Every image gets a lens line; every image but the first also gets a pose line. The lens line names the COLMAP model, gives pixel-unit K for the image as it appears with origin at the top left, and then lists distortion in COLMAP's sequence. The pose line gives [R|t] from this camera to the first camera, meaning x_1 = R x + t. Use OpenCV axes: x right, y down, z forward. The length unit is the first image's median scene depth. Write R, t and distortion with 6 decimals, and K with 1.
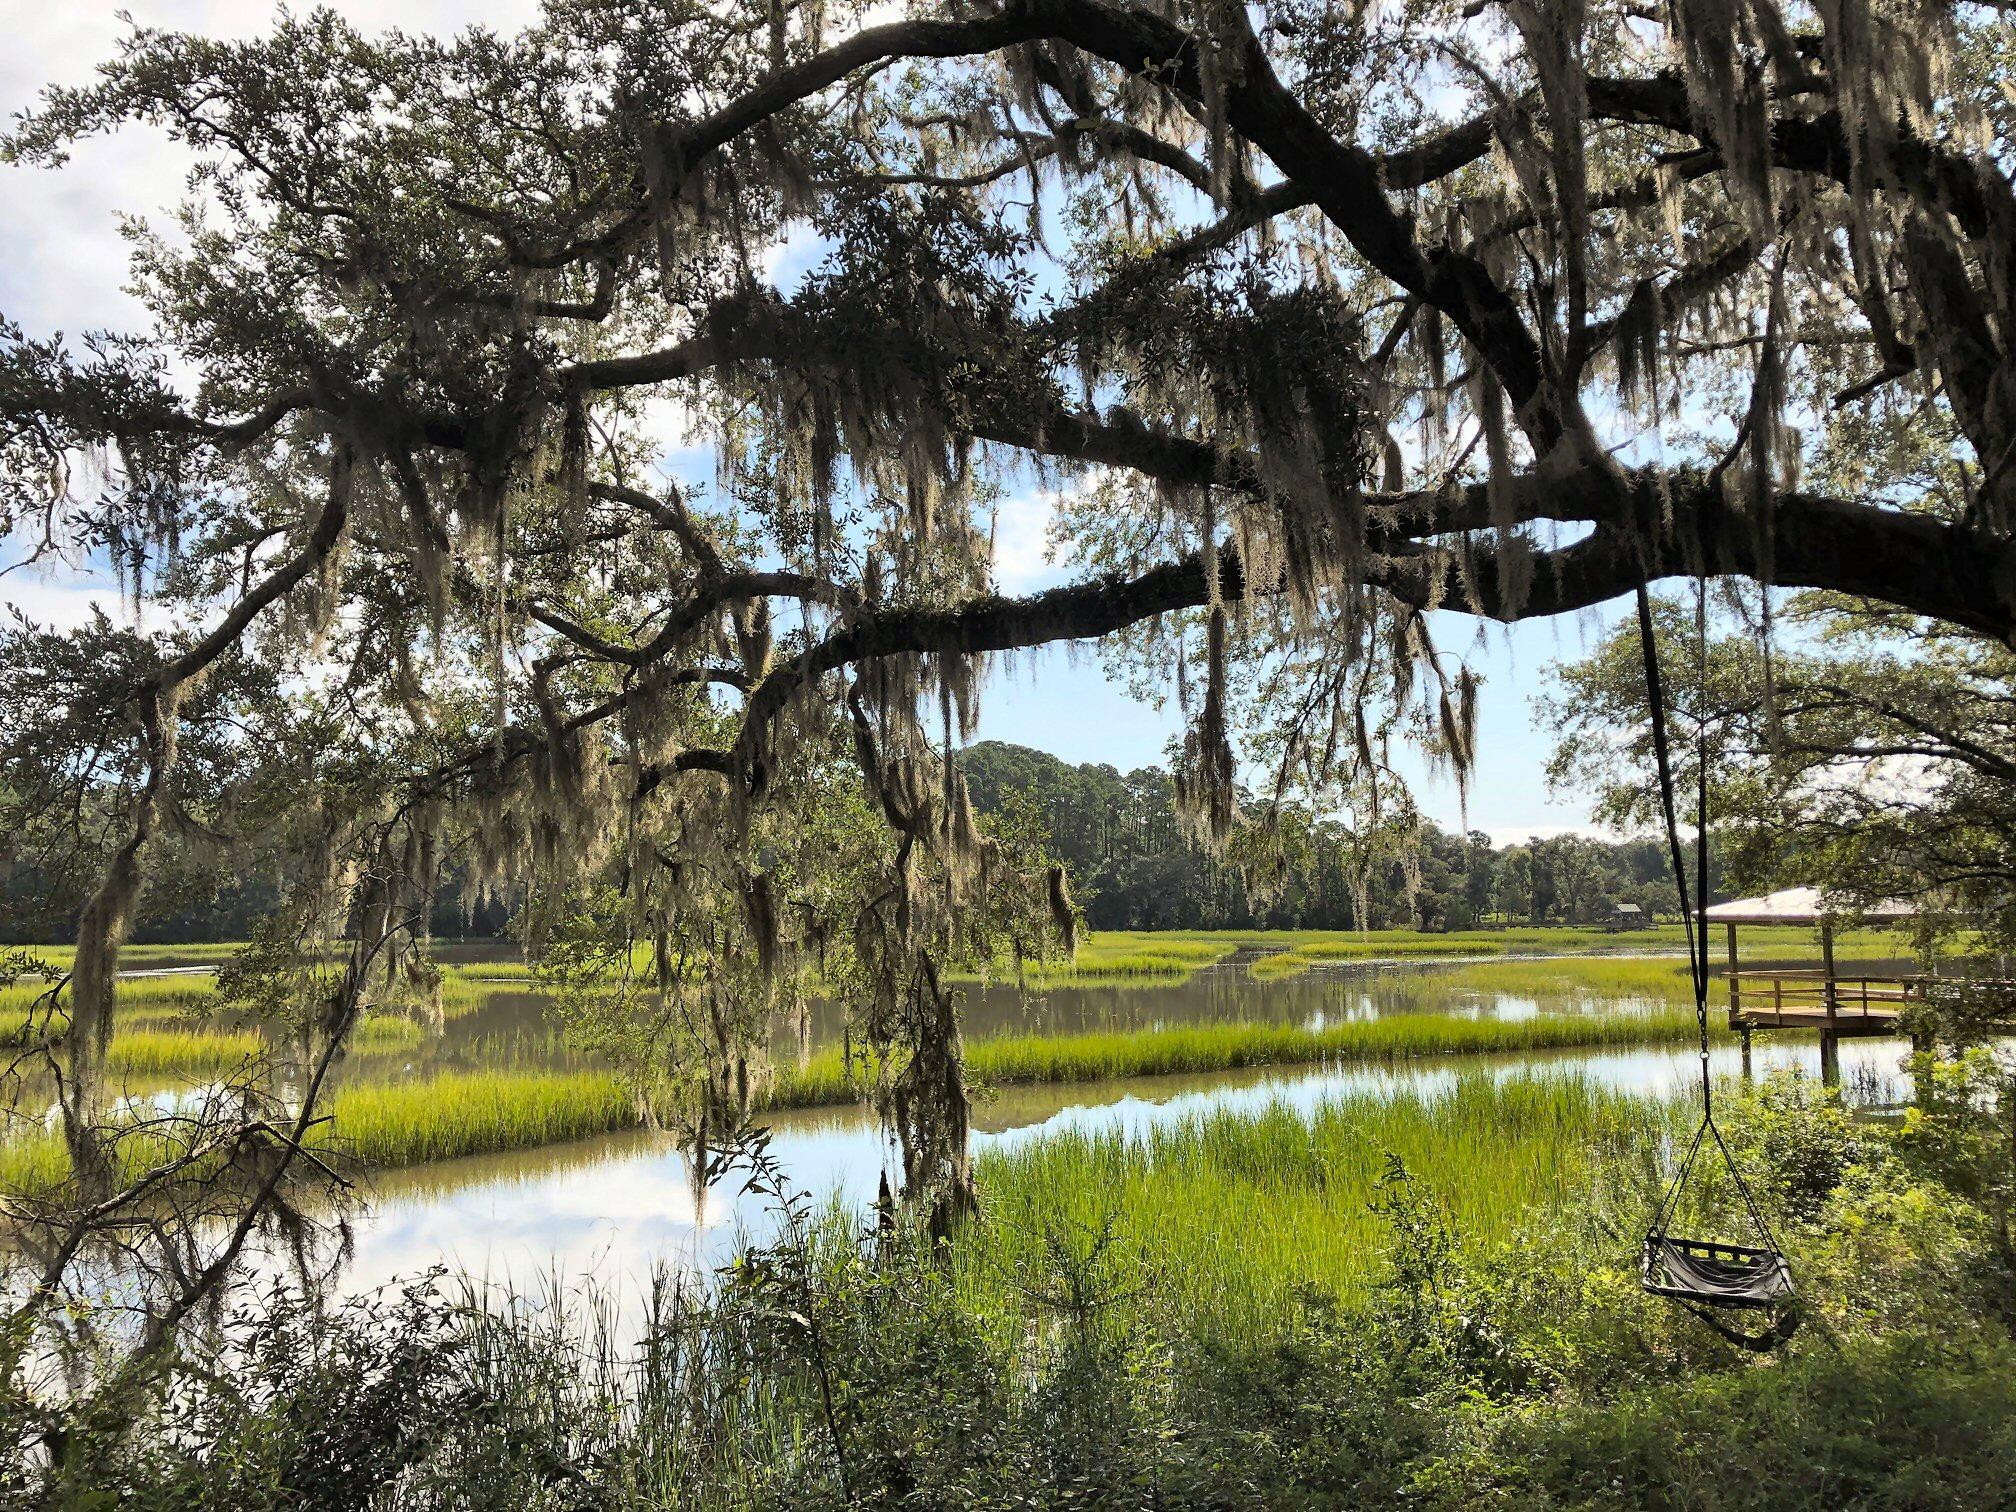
lens RADIAL K [[1683.3, 0, 1000.8], [0, 1683.3, 709.7], [0, 0, 1]] dist [0.055677, -0.119165]
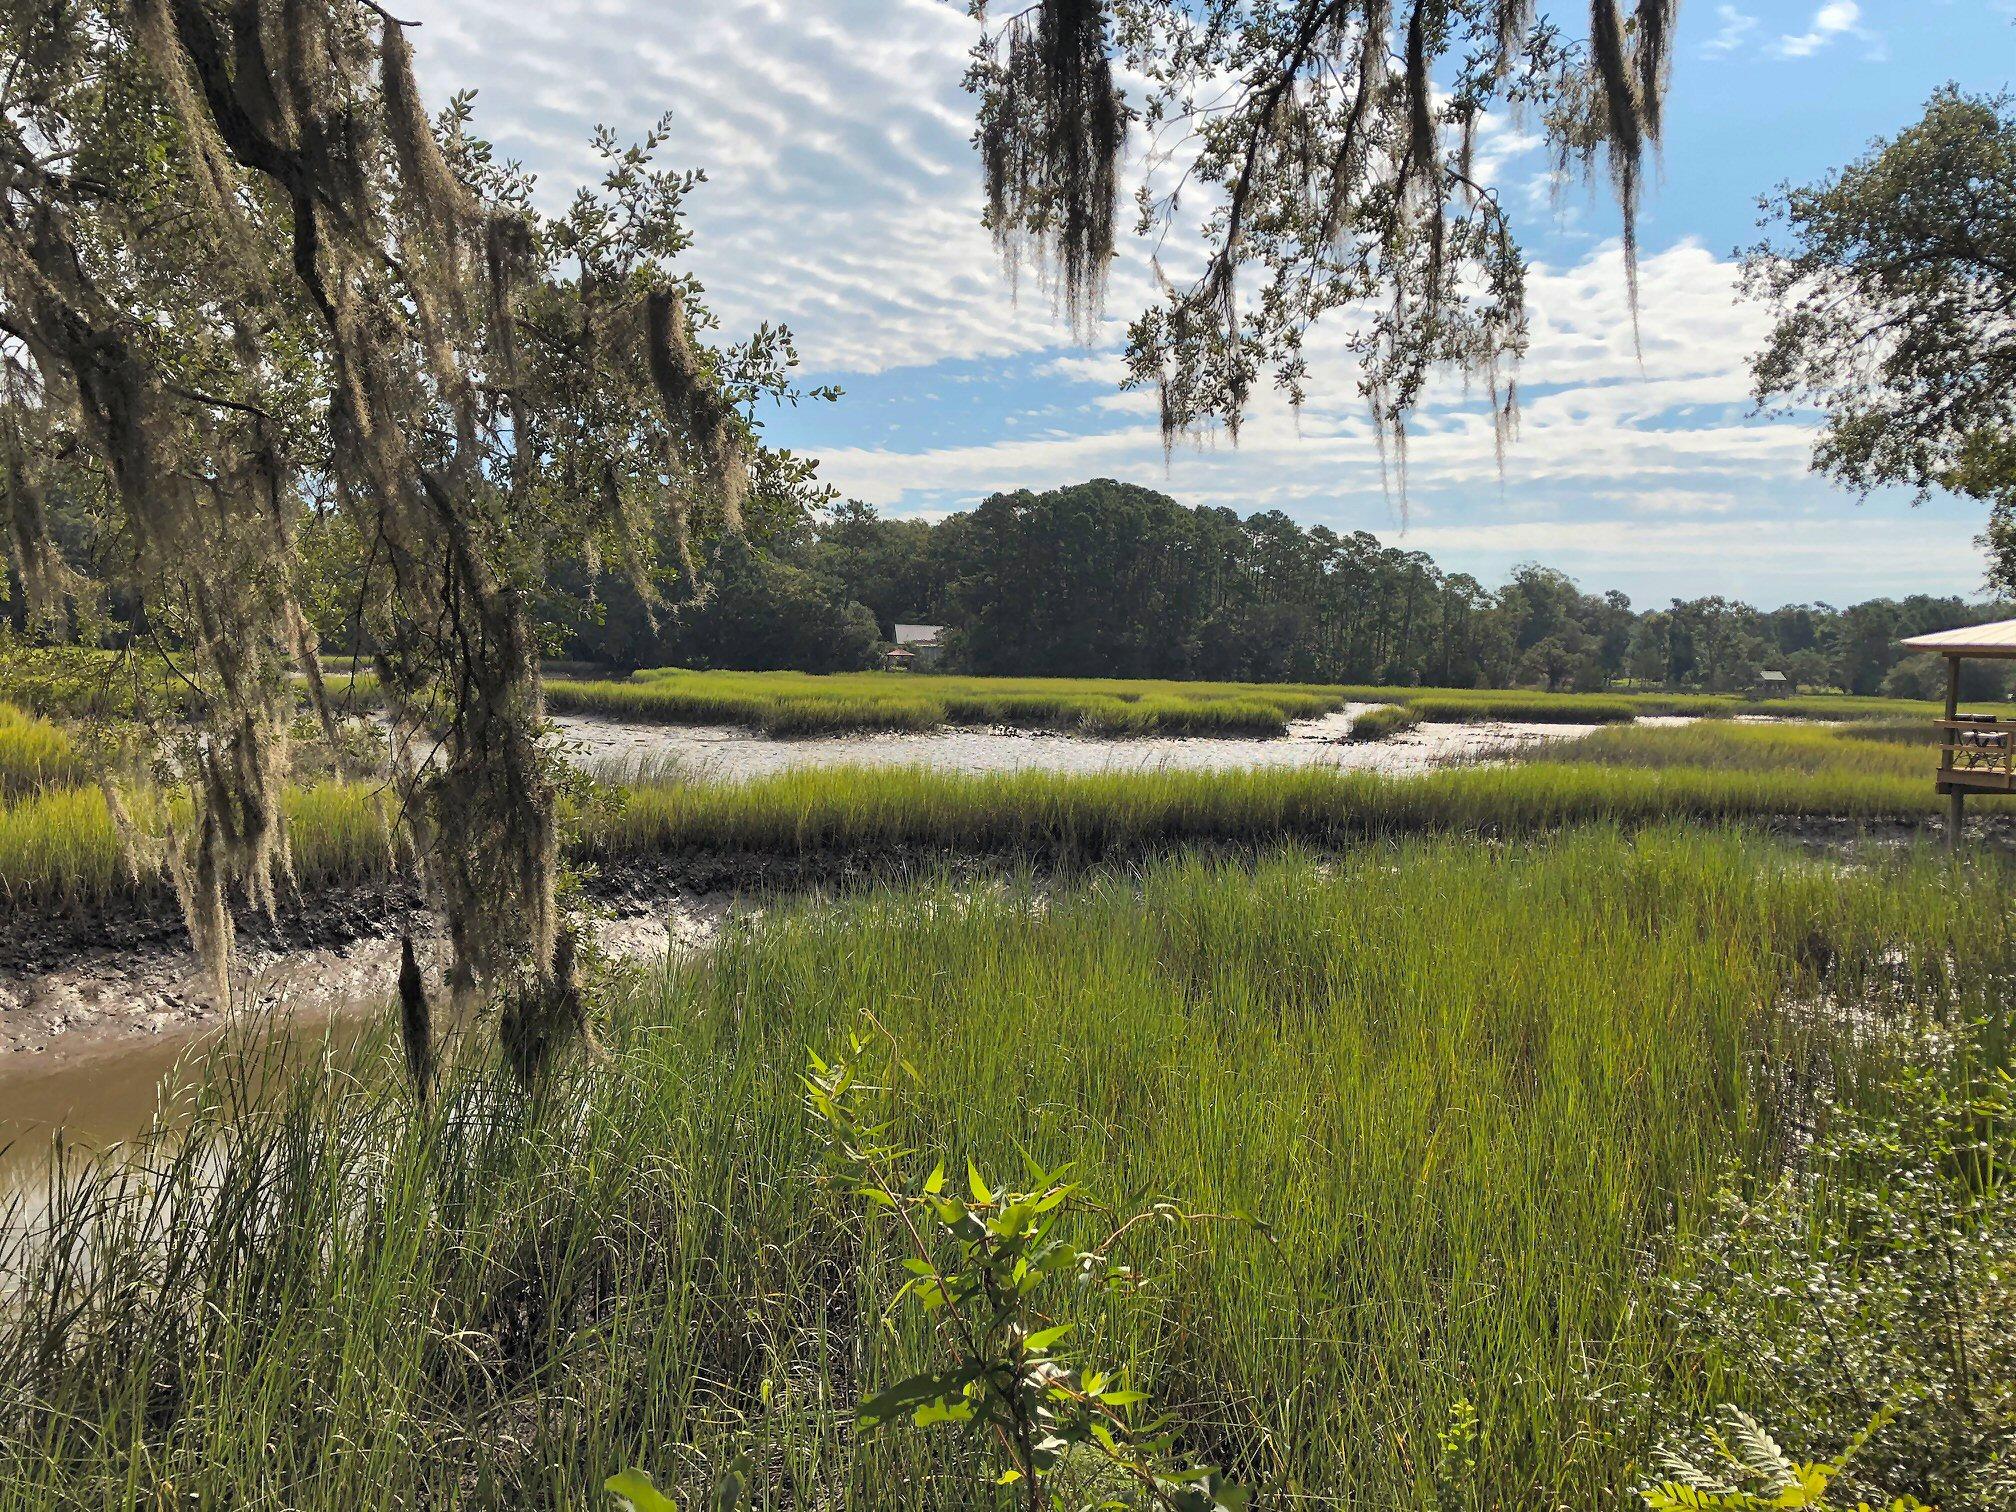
lens RADIAL K [[1638.5, 0, 1005.0], [0, 1638.5, 776.0], [0, 0, 1]] dist [0.014281, 0.005946]
pose [[0.996338, 0.039012, -0.076078, 0.136406], [-0.024338, 0.982429, 0.185045, 0.117151], [0.081960, -0.182515, 0.979781, 0.487106]]
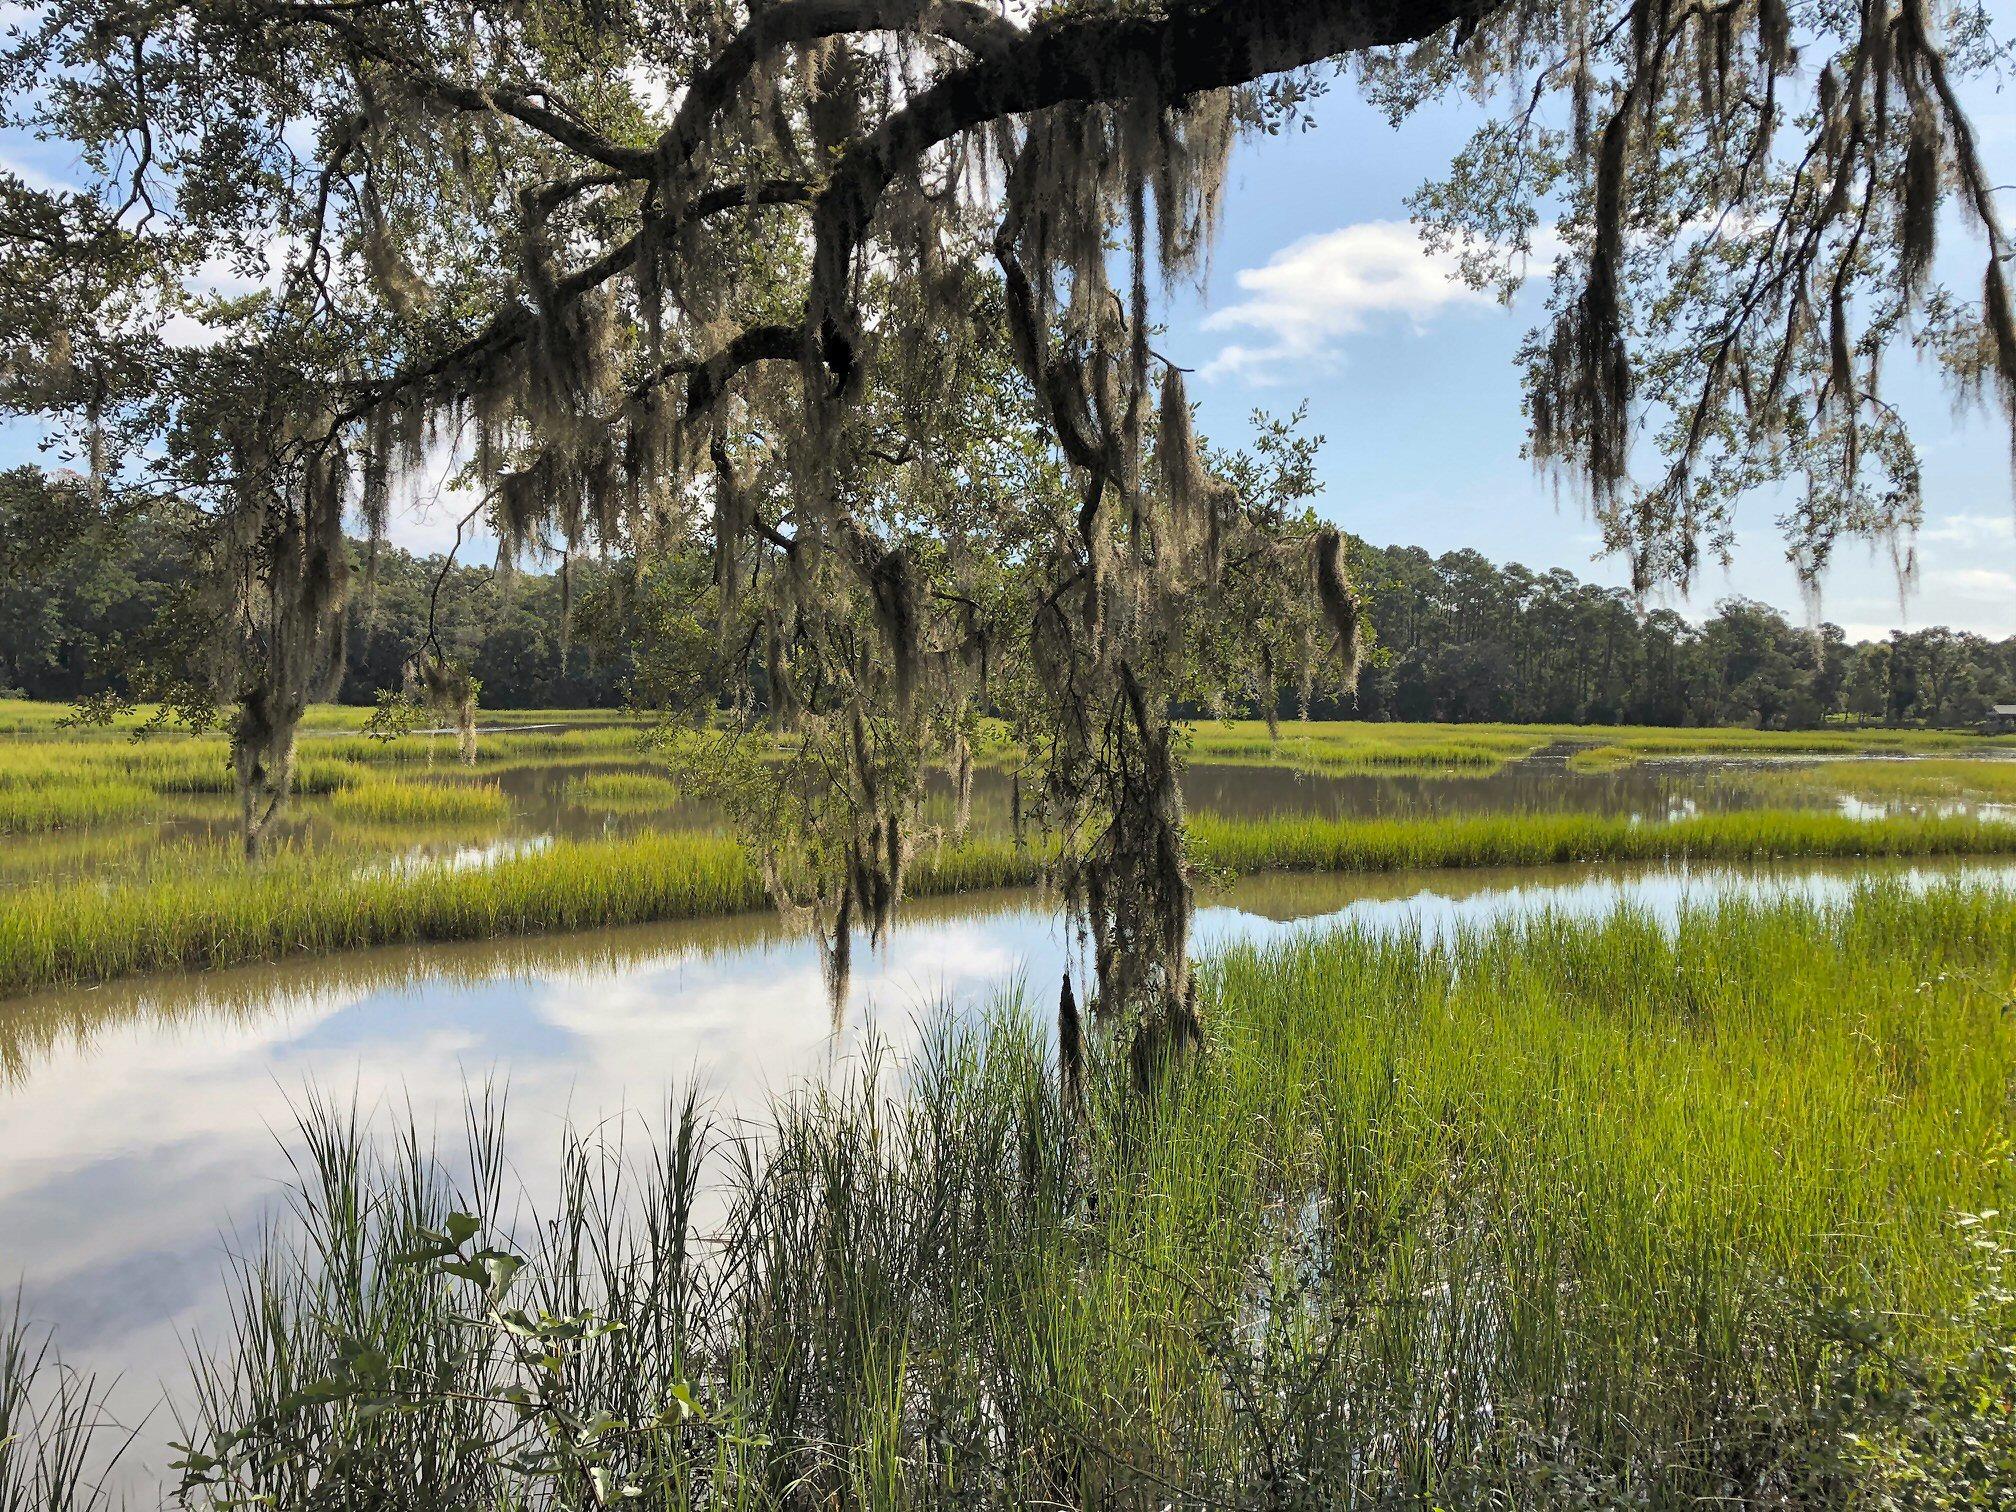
lens RADIAL K [[1657.1, 0, 986.2], [0, 1657.1, 765.1], [0, 0, 1]] dist [0.010938, -0.009121]
pose [[0.982141, 0.028791, -0.185932, 0.021121], [0.000599, 0.987739, 0.156111, 0.071720], [0.188147, -0.153434, 0.970082, 0.308671]]
